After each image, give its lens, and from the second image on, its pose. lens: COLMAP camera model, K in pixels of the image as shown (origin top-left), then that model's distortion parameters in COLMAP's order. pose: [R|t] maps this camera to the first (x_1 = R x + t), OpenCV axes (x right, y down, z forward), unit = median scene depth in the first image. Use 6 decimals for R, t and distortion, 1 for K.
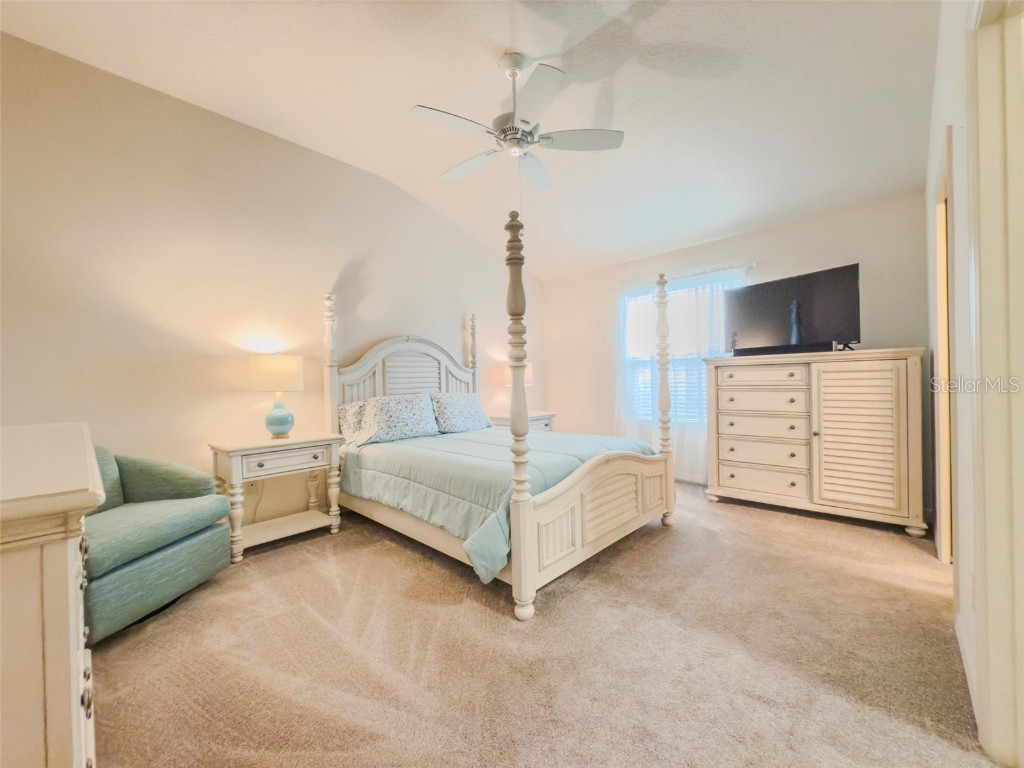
lens RADIAL K [[409.8, 0, 510.2], [0, 409.8, 382.2], [0, 0, 1]] dist [0.000340, 0.000010]
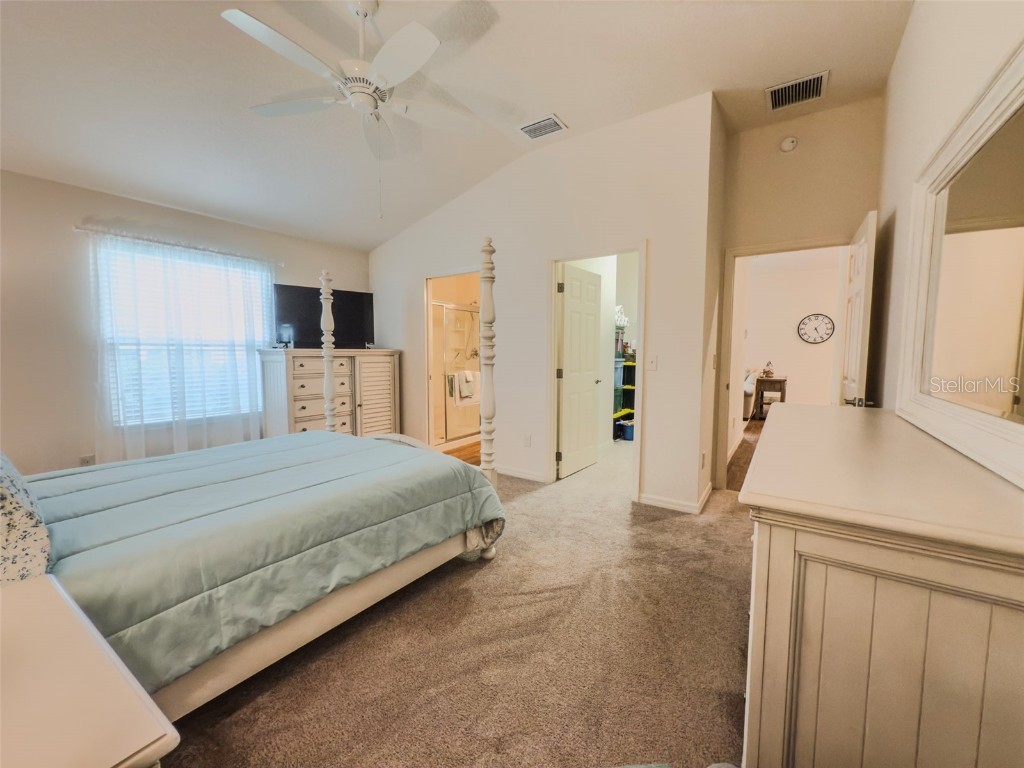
lens RADIAL K [[409.8, 0, 510.2], [0, 409.8, 382.2], [0, 0, 1]] dist [0.000340, 0.000010]
pose [[-0.161622, -0.048720, 0.985649, -0.777476], [0.001385, 0.998768, 0.049595, -0.028284], [-0.986852, 0.009381, -0.161355, 0.722073]]
